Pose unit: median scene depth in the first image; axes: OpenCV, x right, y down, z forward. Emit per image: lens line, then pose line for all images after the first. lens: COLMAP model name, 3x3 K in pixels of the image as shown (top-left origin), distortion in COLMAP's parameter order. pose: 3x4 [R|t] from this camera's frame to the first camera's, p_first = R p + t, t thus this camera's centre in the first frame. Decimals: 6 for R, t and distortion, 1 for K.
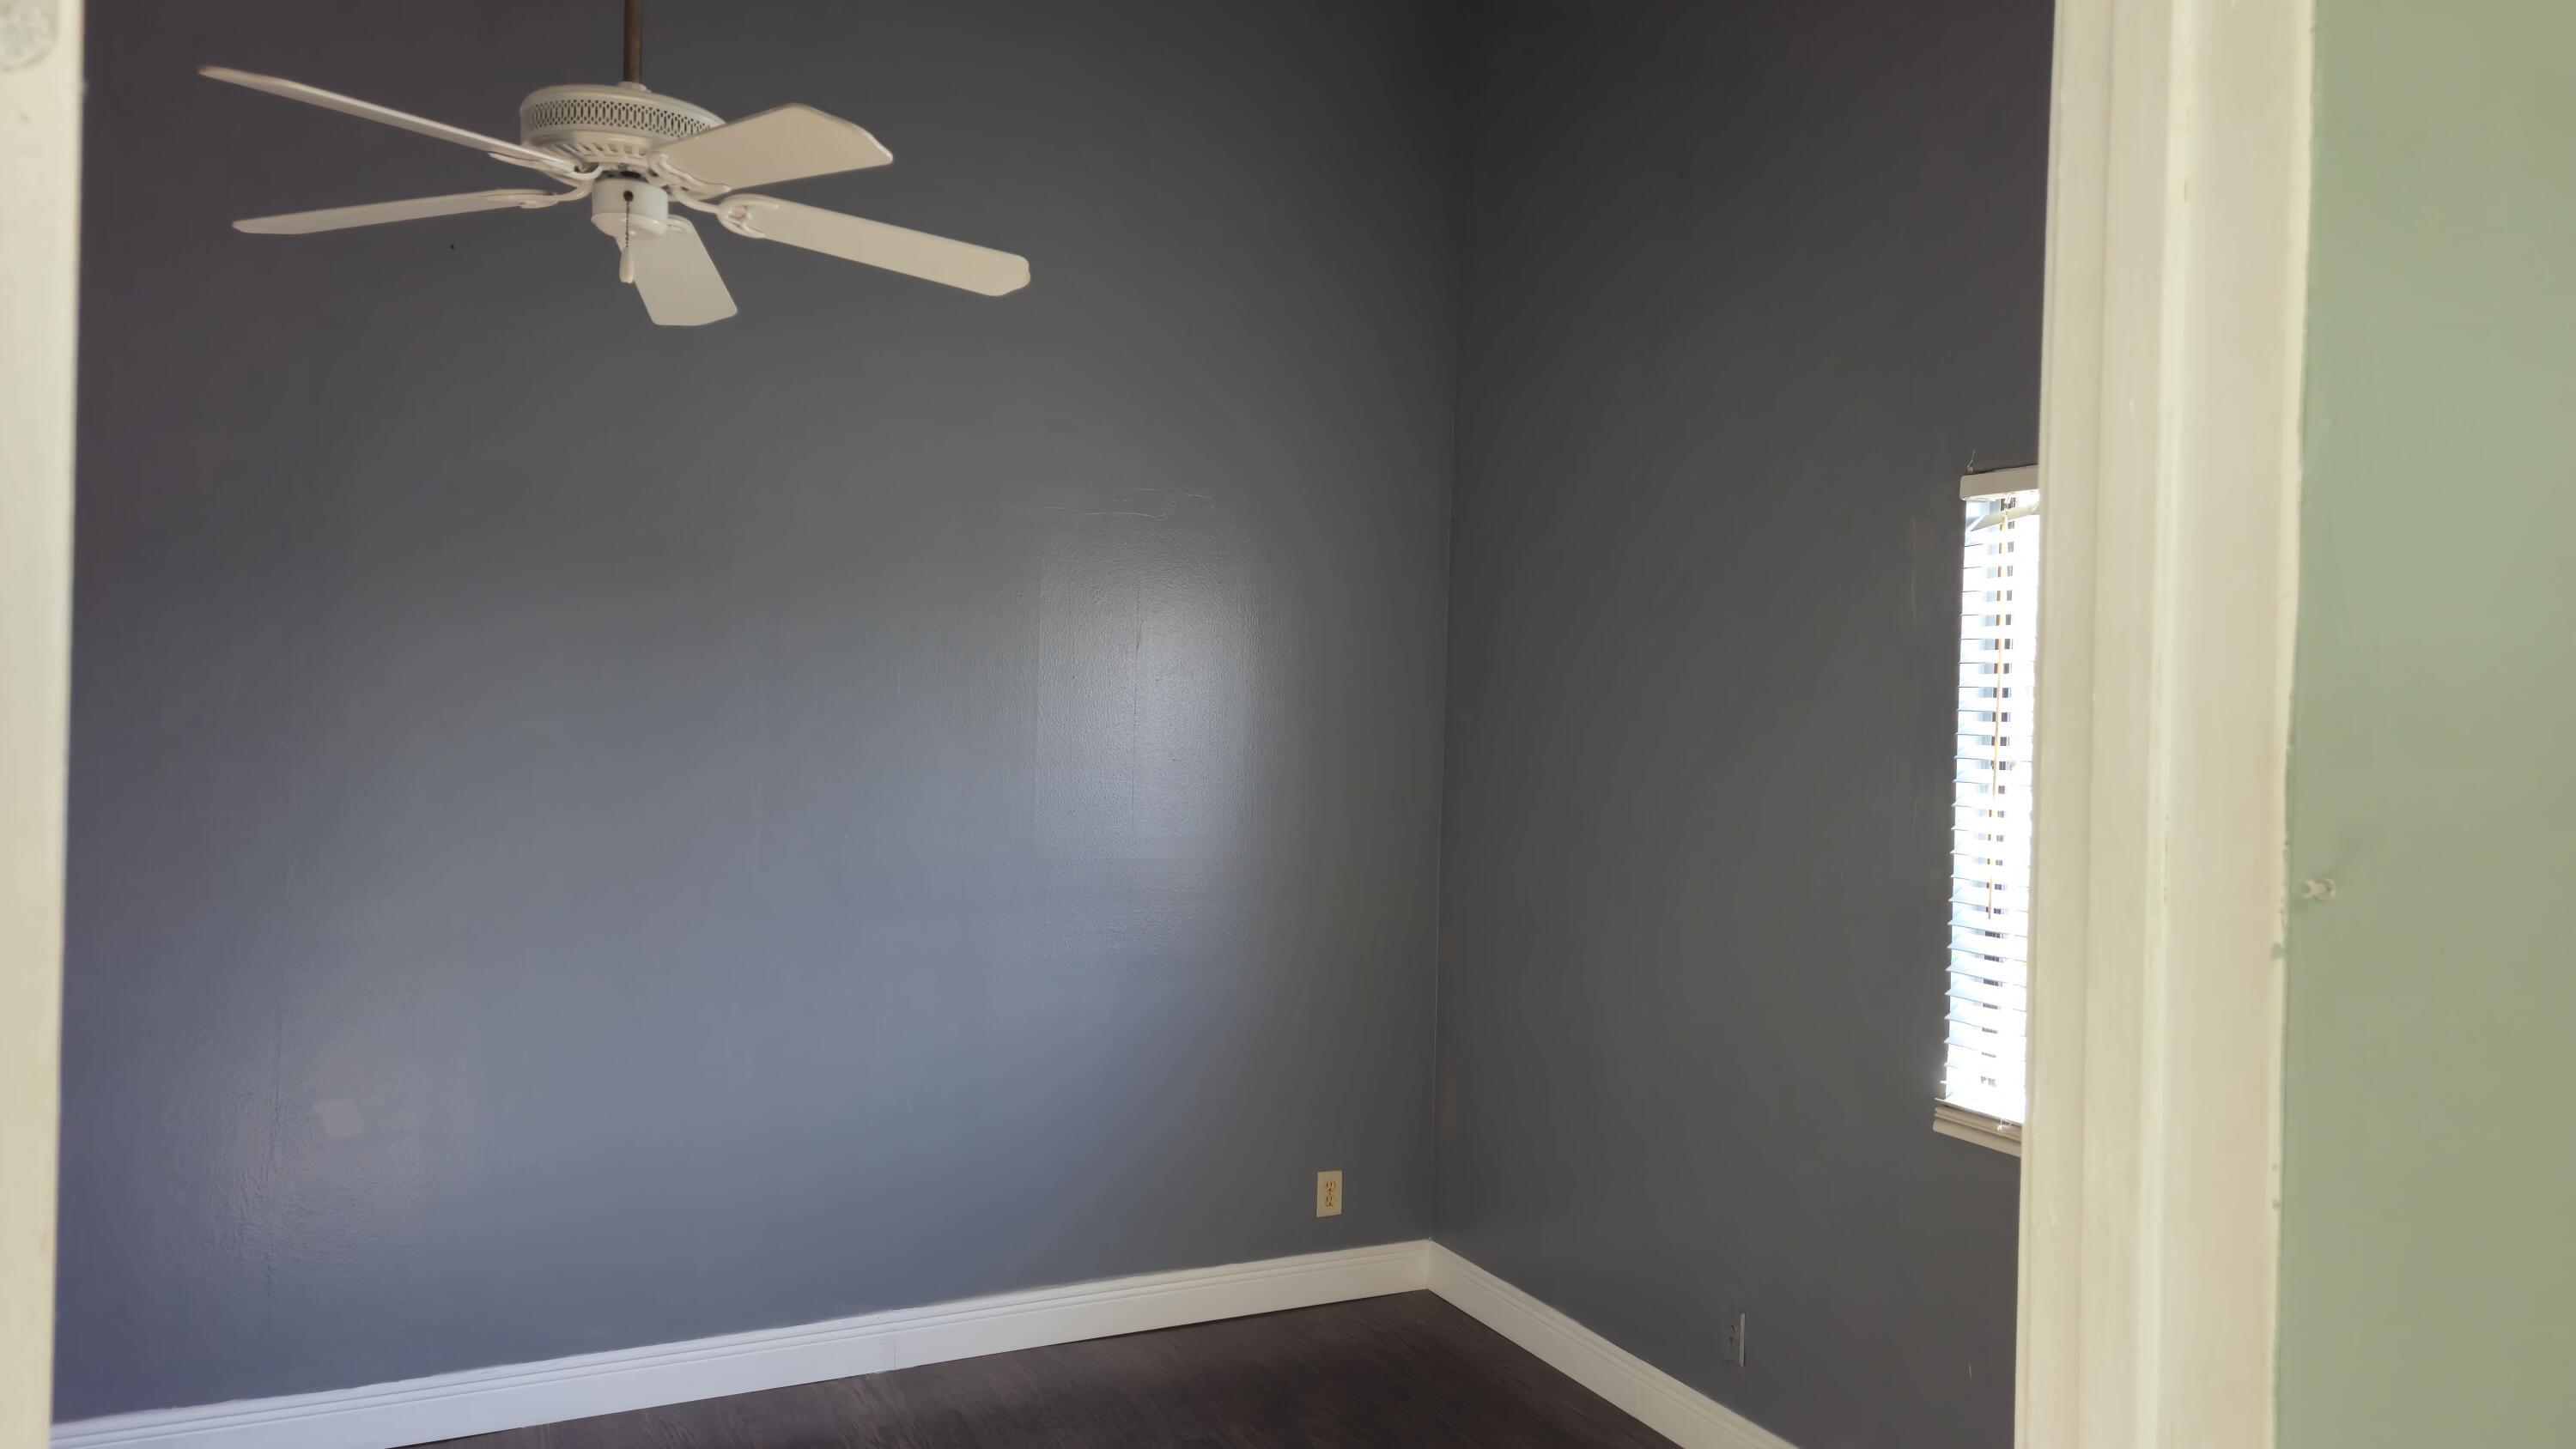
lens RADIAL K [[1684.0, 0, 1289.8], [0, 1684.0, 685.9], [0, 0, 1]] dist [0.077726, -0.056693]
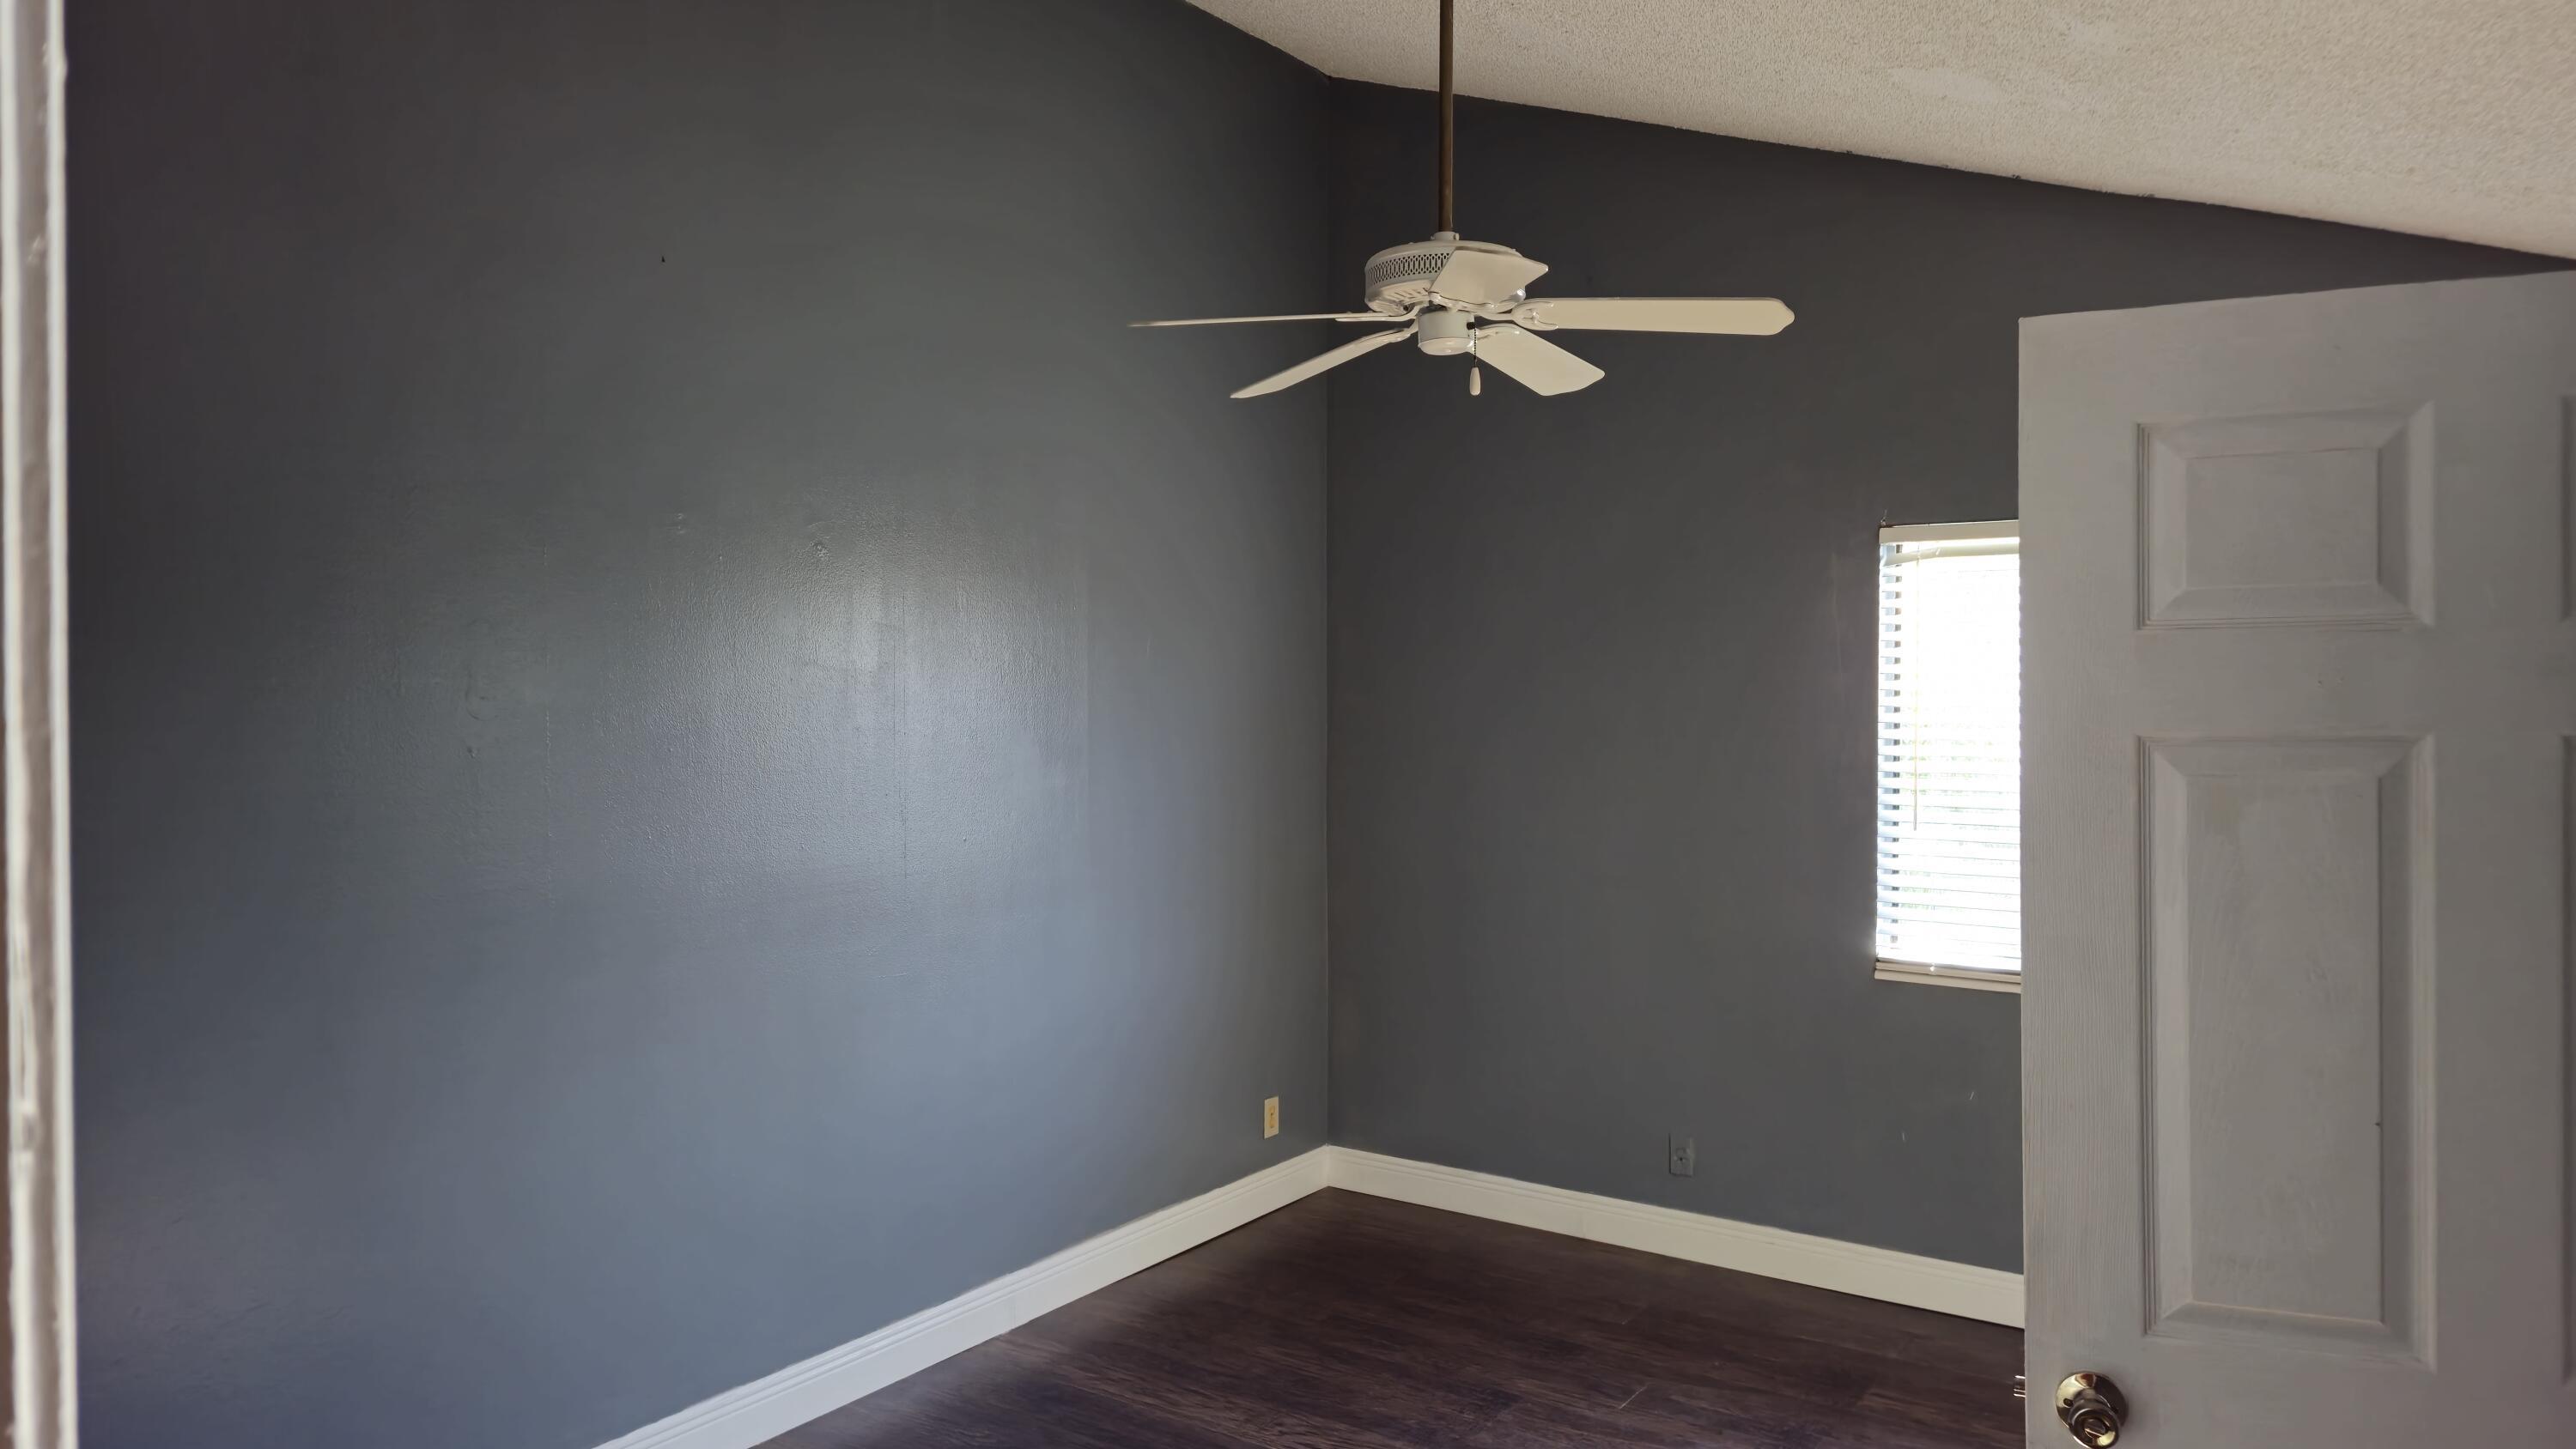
lens RADIAL K [[1684.0, 0, 1289.8], [0, 1684.0, 685.9], [0, 0, 1]] dist [0.077726, -0.056693]
pose [[0.880791, -0.035012, 0.472209, -0.576522], [0.025845, 0.999331, 0.025888, -0.030636], [-0.472799, -0.010598, 0.881106, -0.031355]]
